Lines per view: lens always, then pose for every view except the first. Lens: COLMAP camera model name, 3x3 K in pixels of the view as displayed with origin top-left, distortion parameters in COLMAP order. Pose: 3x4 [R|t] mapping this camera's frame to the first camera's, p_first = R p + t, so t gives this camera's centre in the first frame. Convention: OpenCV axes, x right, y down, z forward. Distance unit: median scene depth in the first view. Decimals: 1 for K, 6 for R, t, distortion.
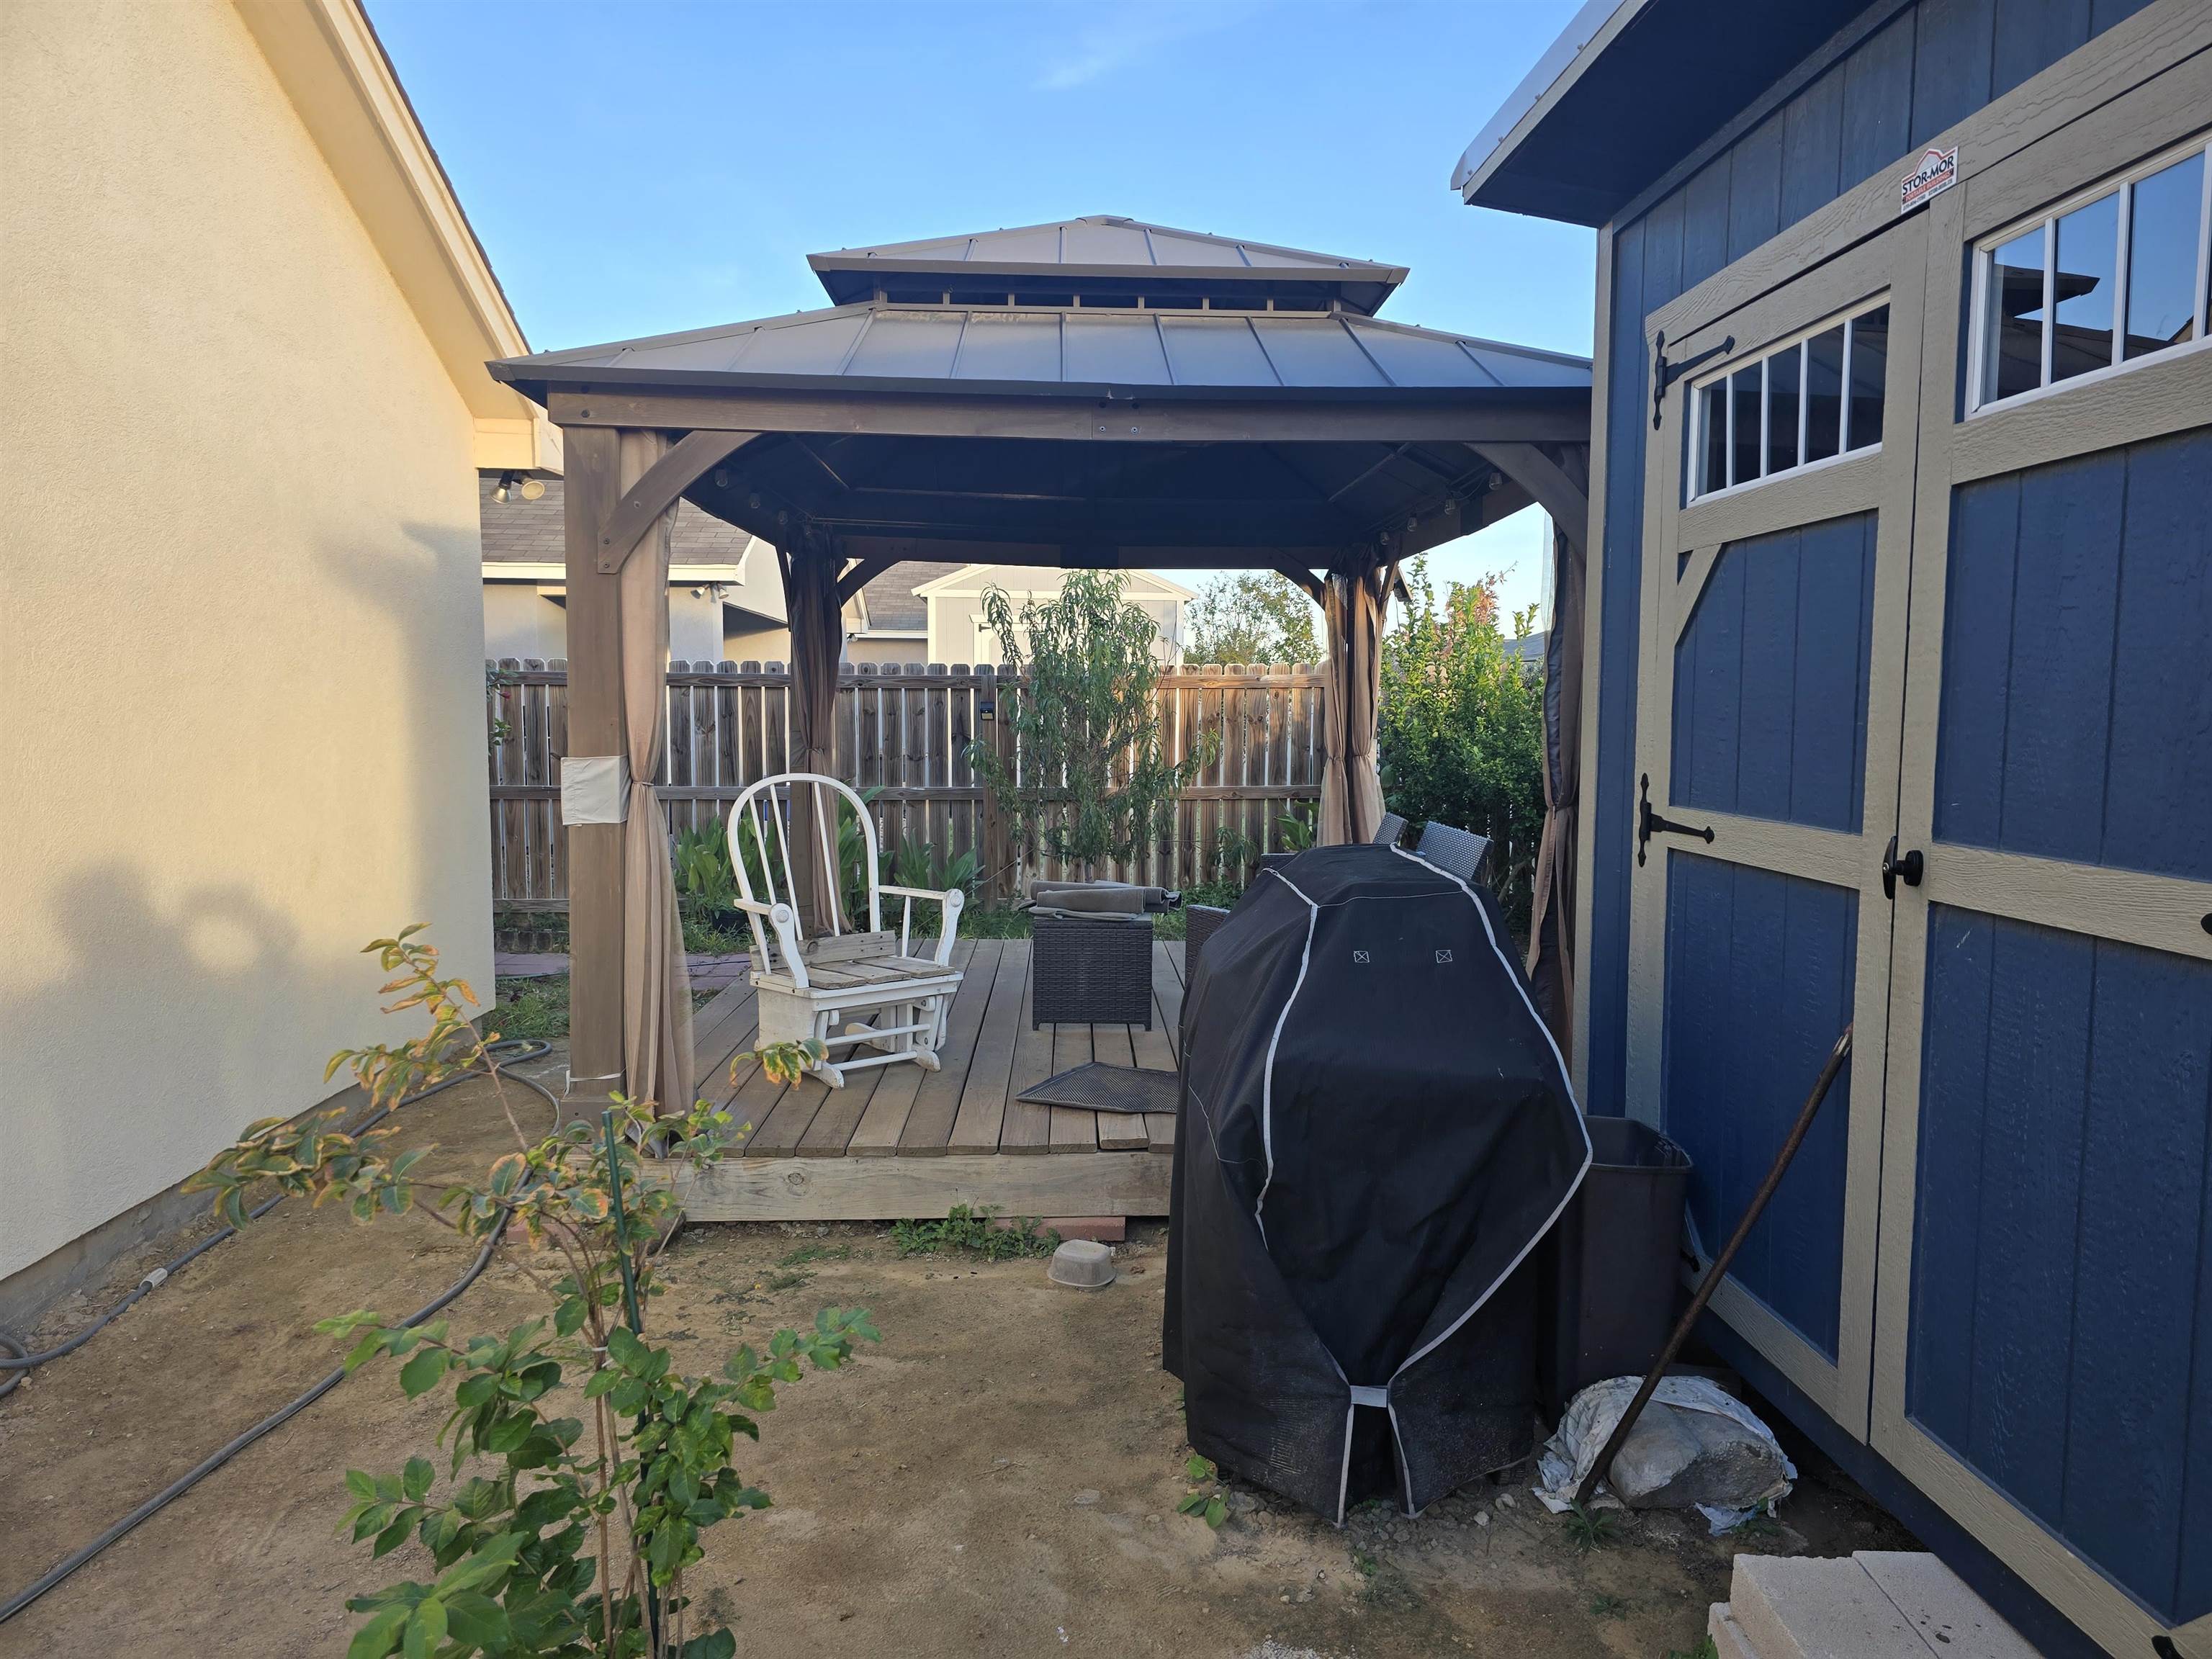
lens RADIAL K [[1477.3, 0, 1118.3], [0, 1477.3, 826.8], [0, 0, 1]] dist [0.051383, -0.042501]
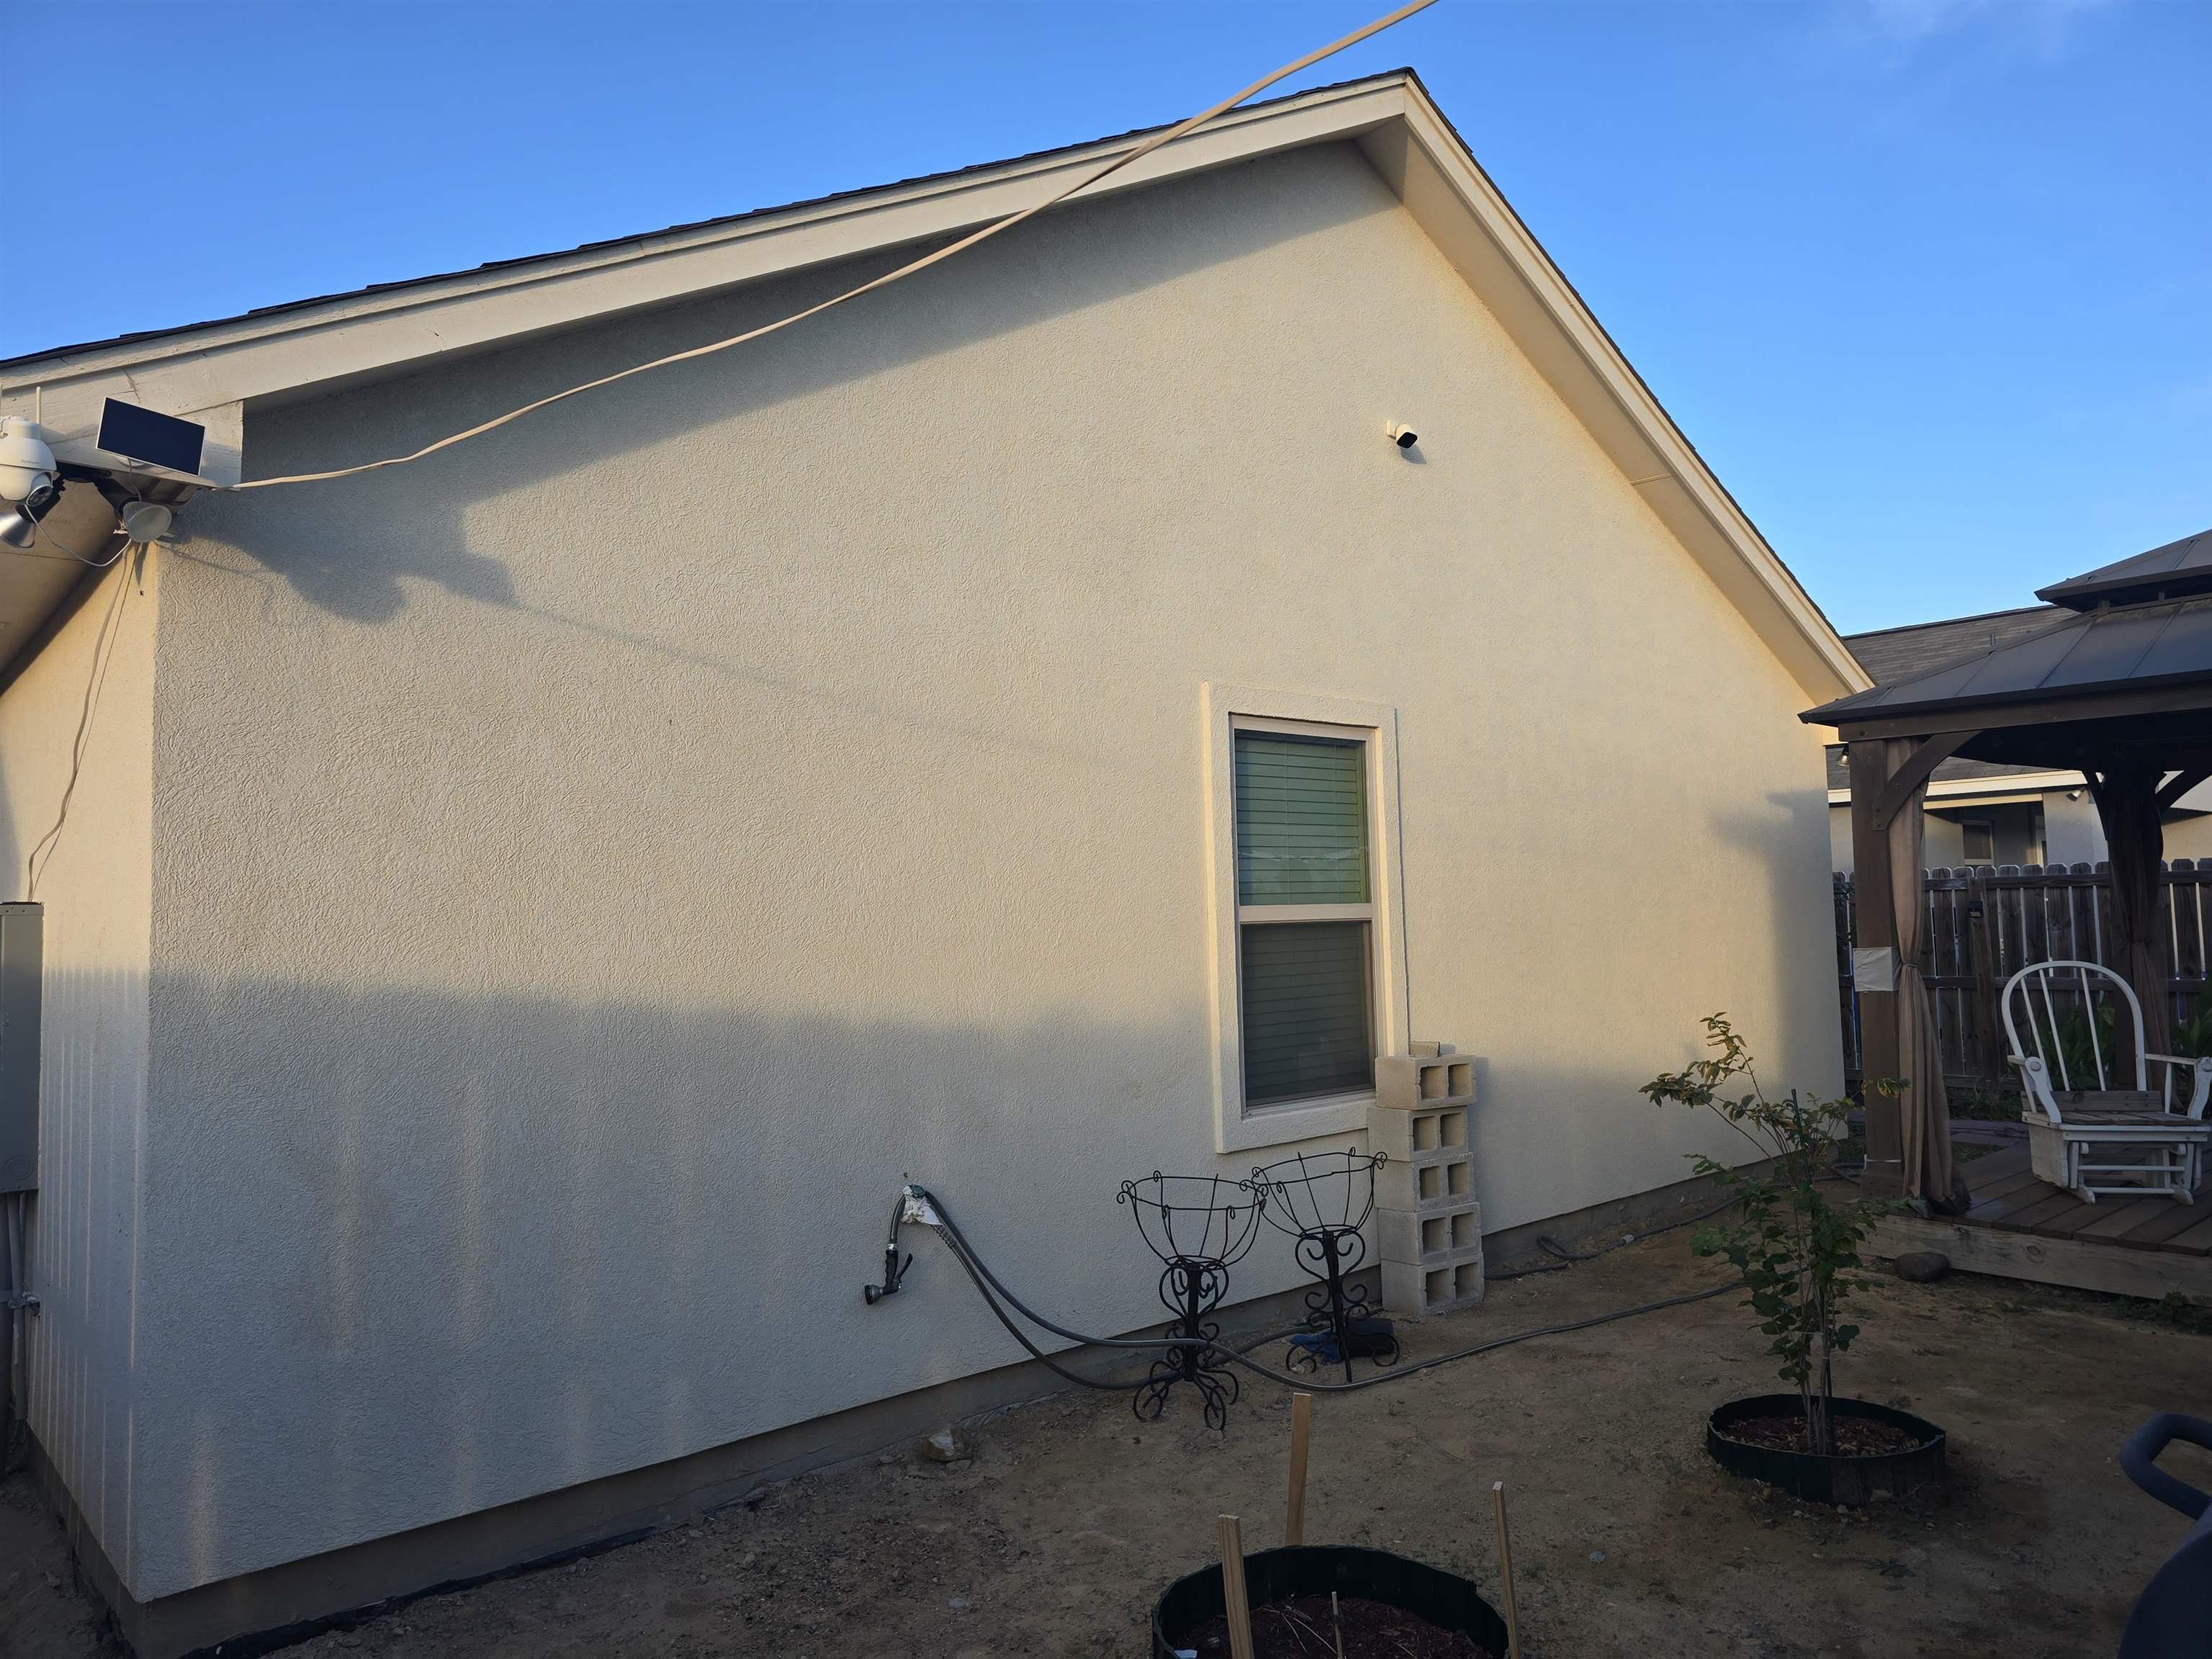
lens RADIAL K [[1477.3, 0, 1118.3], [0, 1477.3, 826.8], [0, 0, 1]] dist [0.051383, -0.042501]
pose [[0.627005, -0.068191, -0.776025, 0.320417], [-0.035256, 0.992657, -0.115713, 0.030893], [0.778217, 0.099912, 0.619997, -0.513120]]
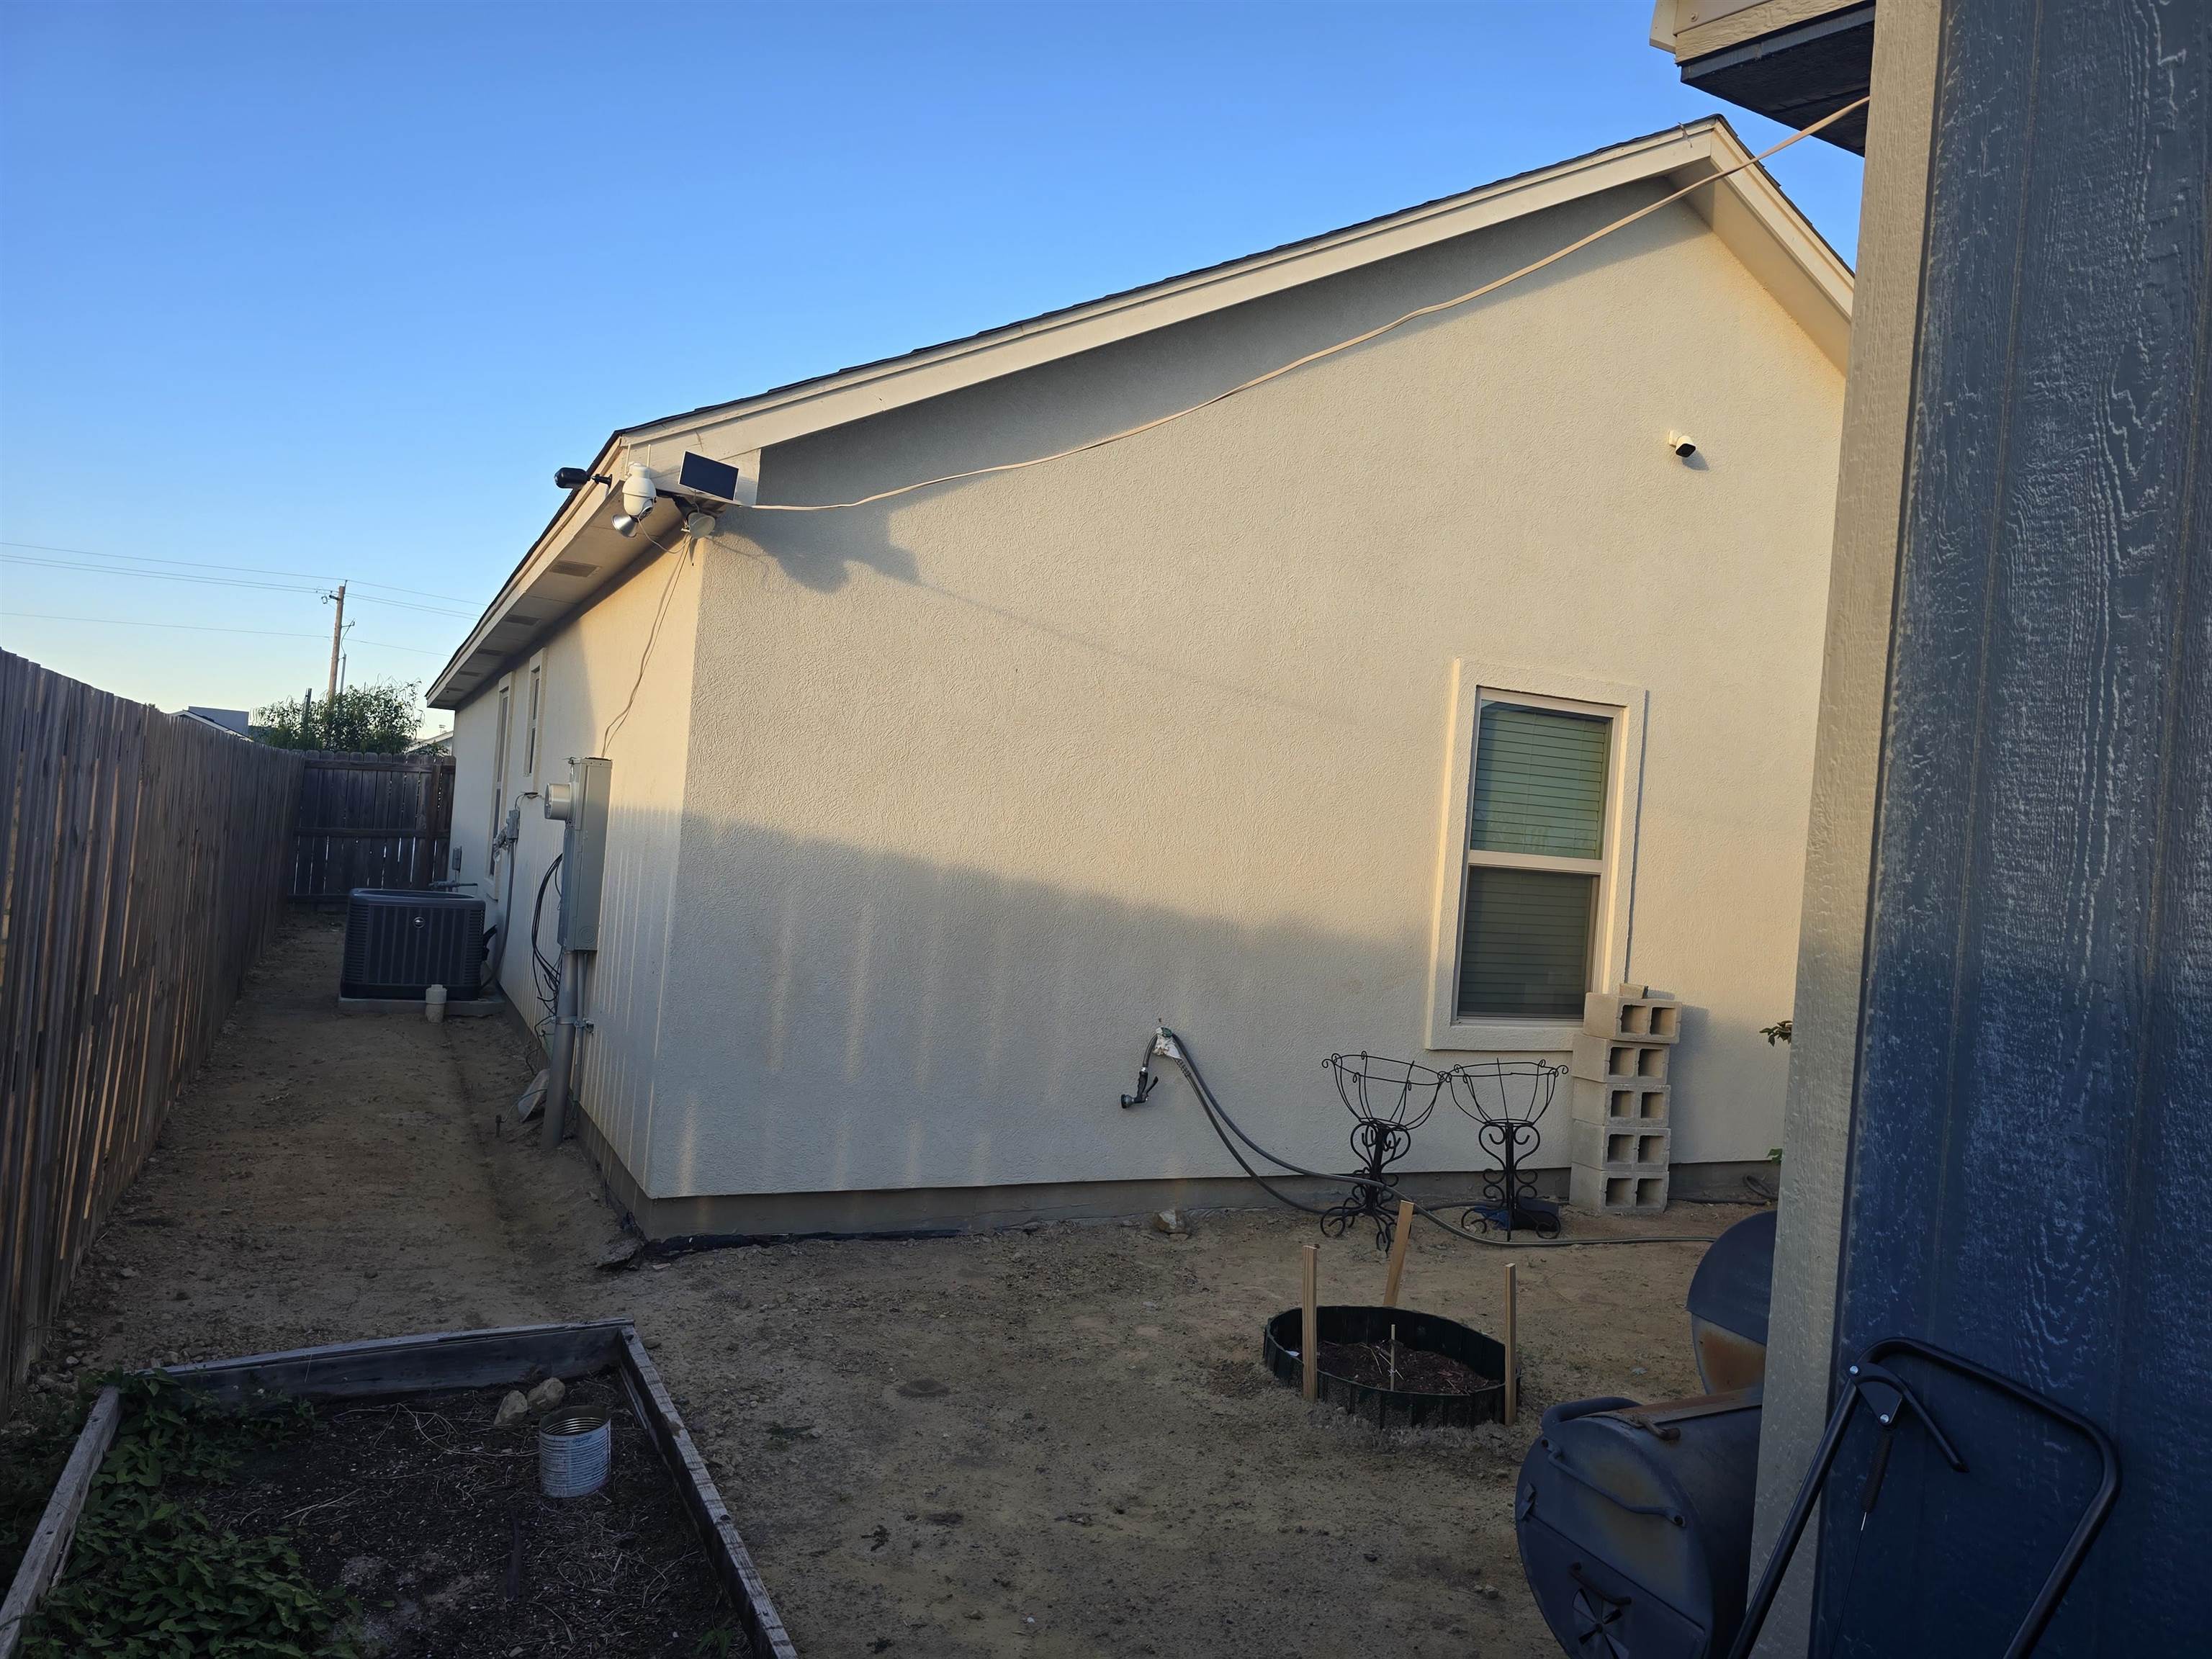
lens RADIAL K [[1501.4, 0, 1134.1], [0, 1501.4, 829.3], [0, 0, 1]] dist [0.100430, -0.167925]
pose [[0.411676, 0.019459, -0.911122, 0.624996], [-0.148491, 0.987844, -0.045996, 0.047683], [0.899151, 0.154229, 0.409561, -0.576182]]
